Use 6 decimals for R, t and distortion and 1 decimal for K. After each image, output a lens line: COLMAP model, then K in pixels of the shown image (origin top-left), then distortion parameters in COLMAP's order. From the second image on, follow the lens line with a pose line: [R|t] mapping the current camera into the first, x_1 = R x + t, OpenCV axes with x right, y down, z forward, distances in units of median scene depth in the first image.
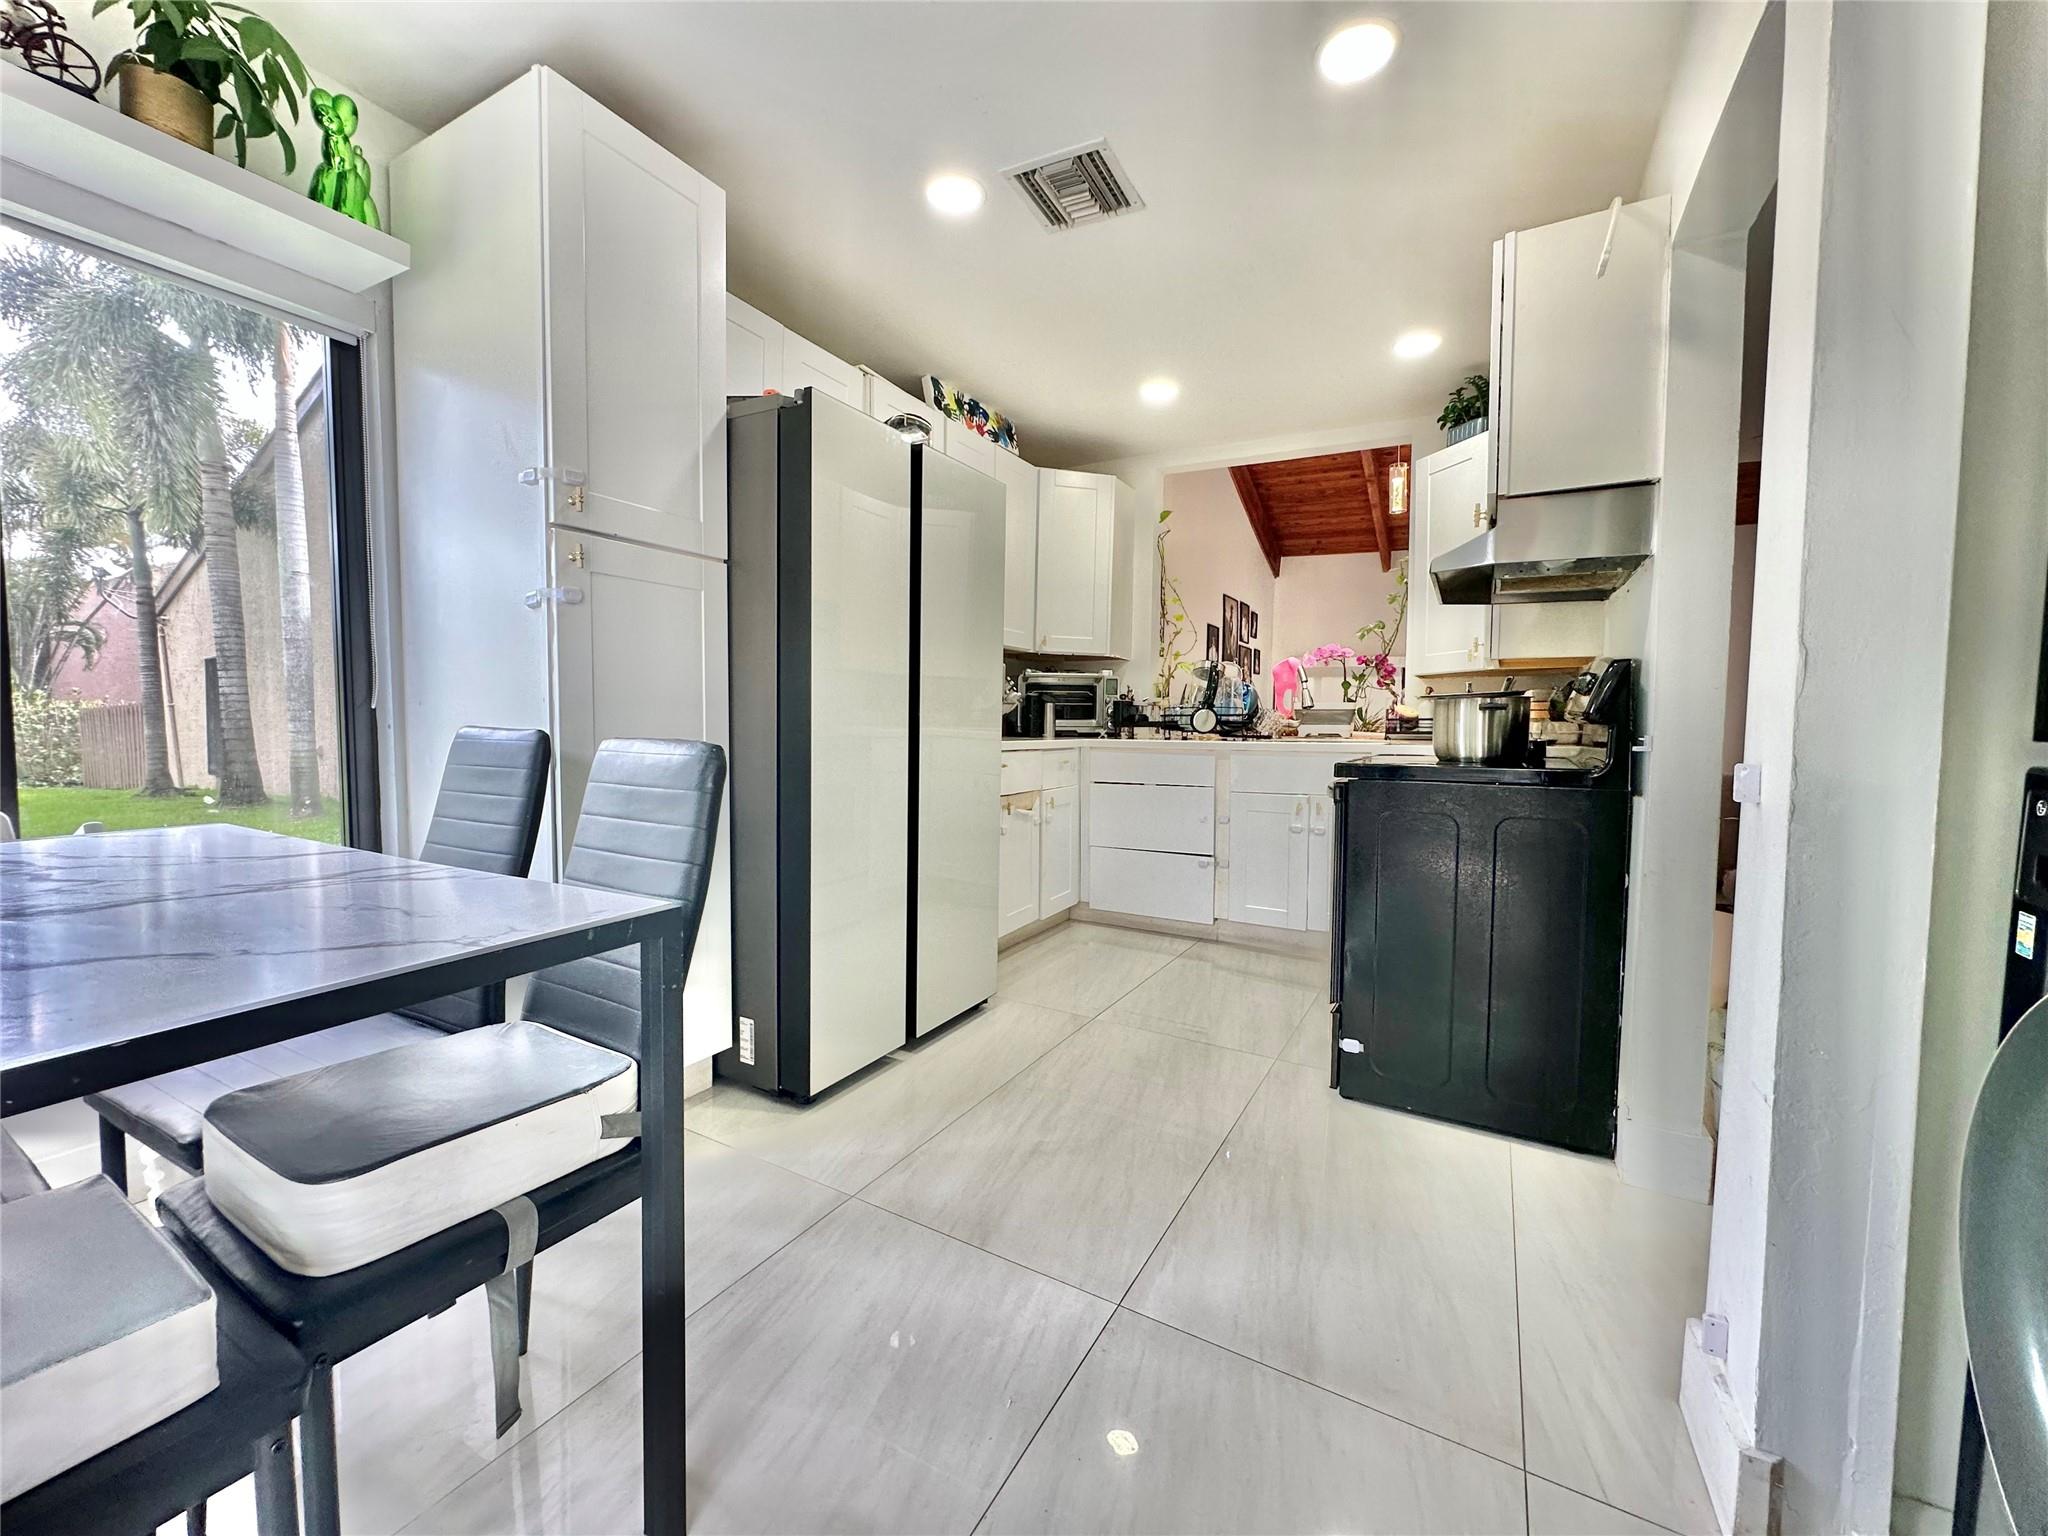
lens RADIAL K [[830.0, 0, 1021.8], [0, 830.0, 768.4], [0, 0, 1]] dist [-0.000844, -0.000065]
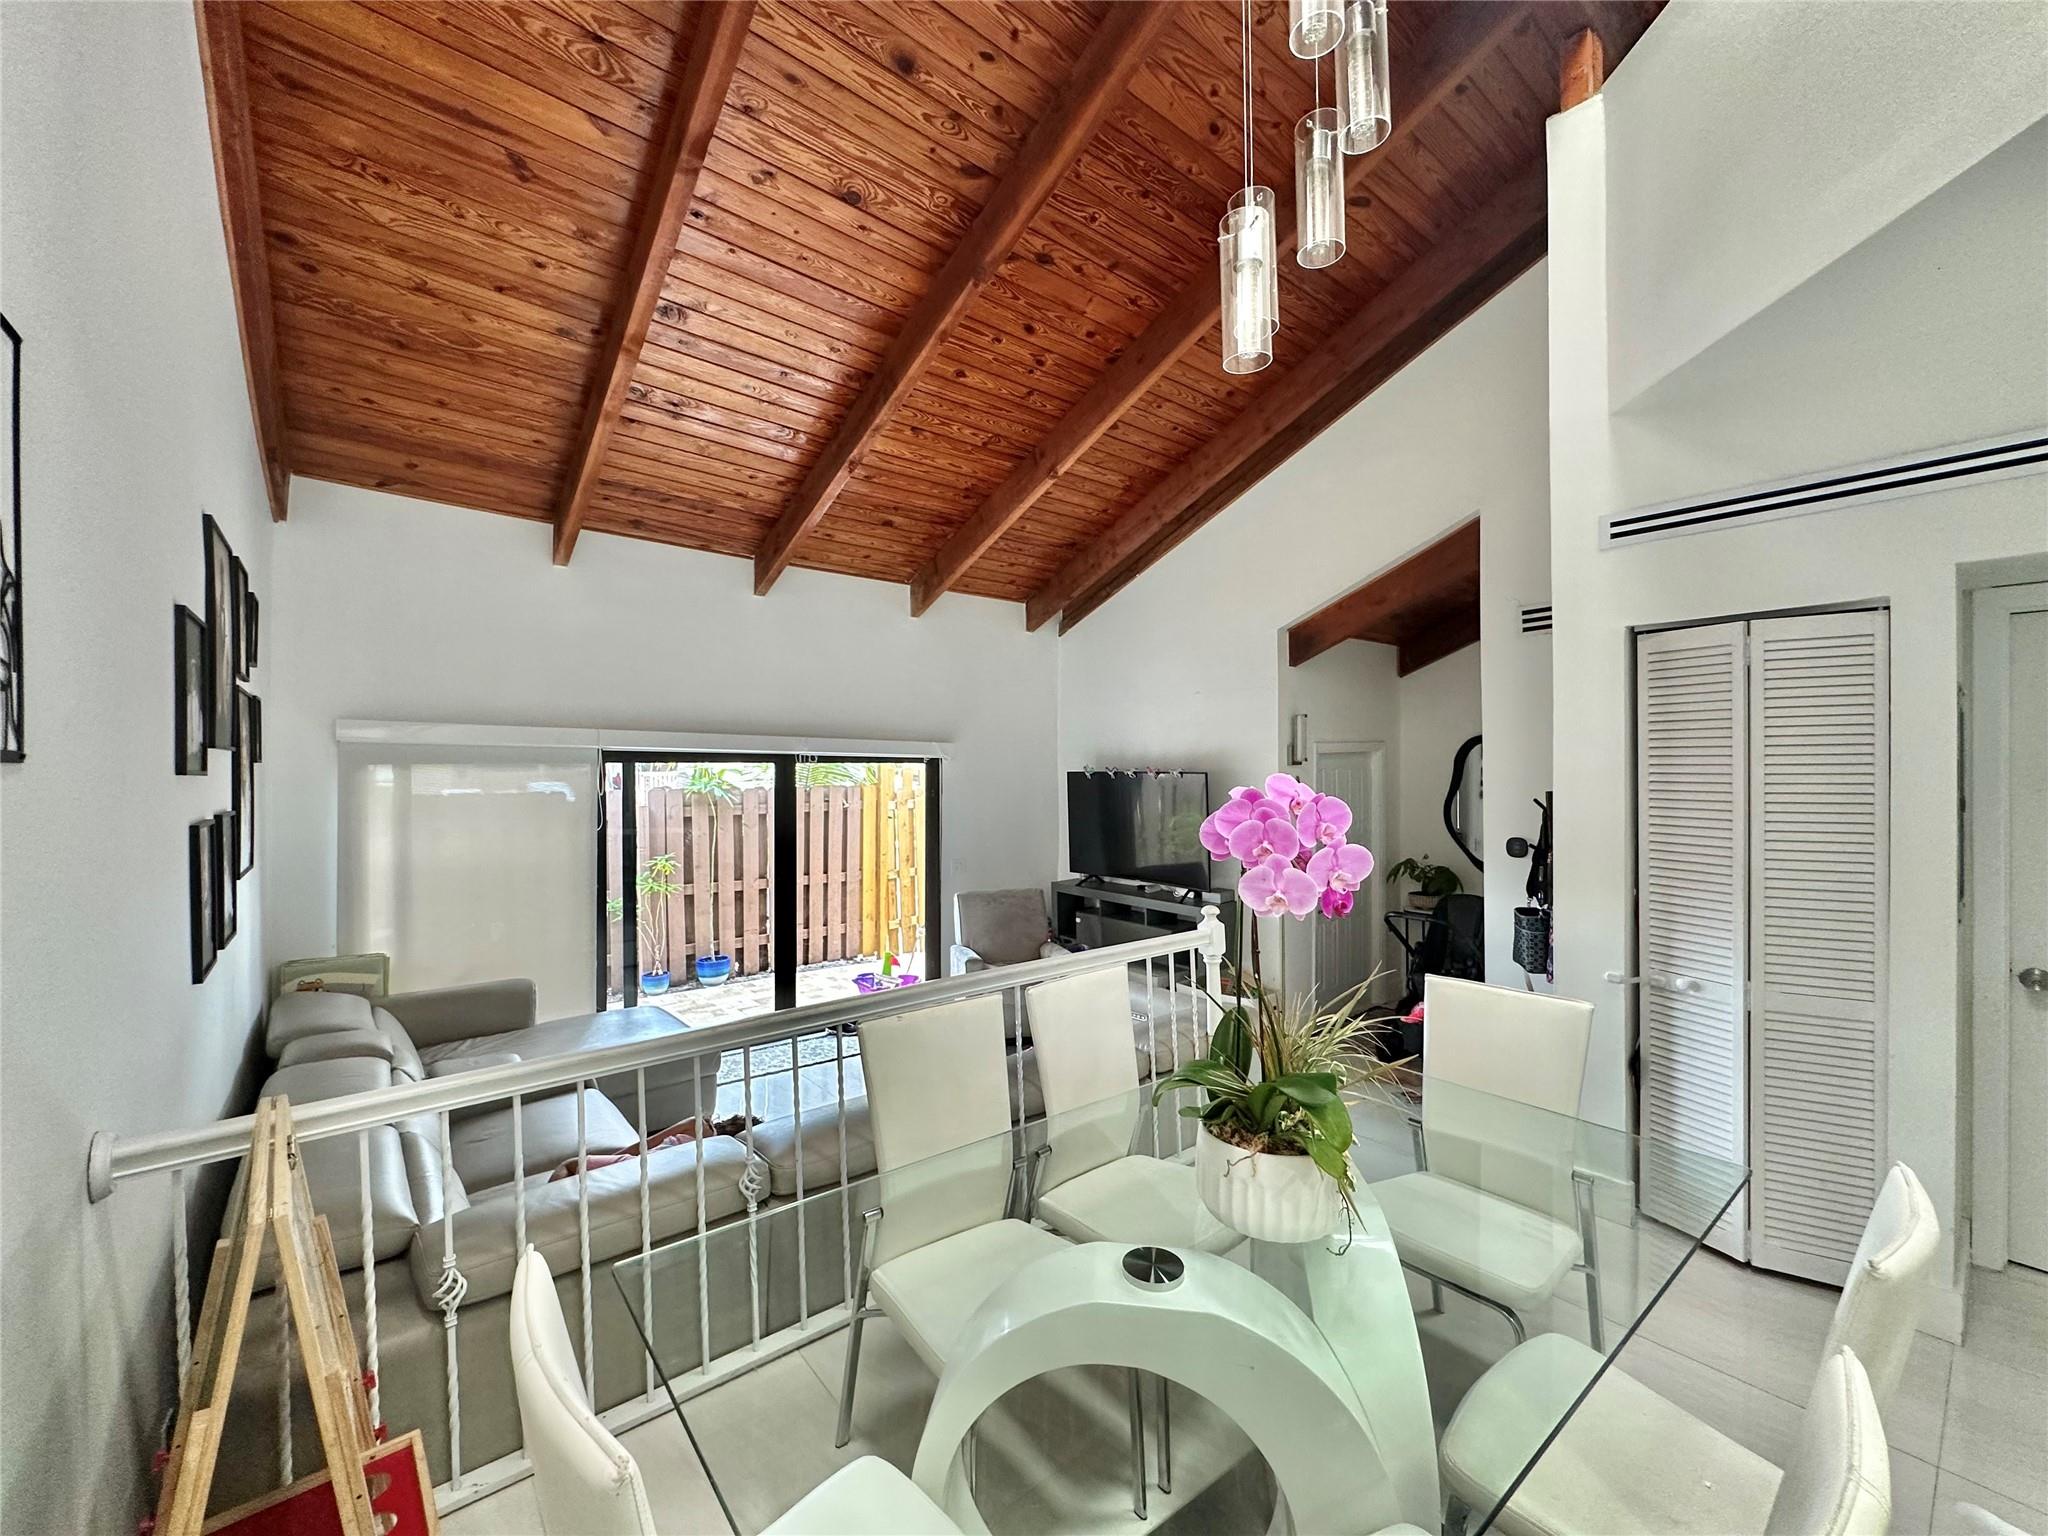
lens RADIAL K [[830.0, 0, 1022.5], [0, 830.0, 773.4], [0, 0, 1]] dist [-0.000844, -0.000065]
pose [[0.345443, -0.019192, 0.938243, 0.059925], [0.064649, 0.997902, -0.003390, -0.093355], [-0.936210, 0.061828, 0.345960, 0.584485]]
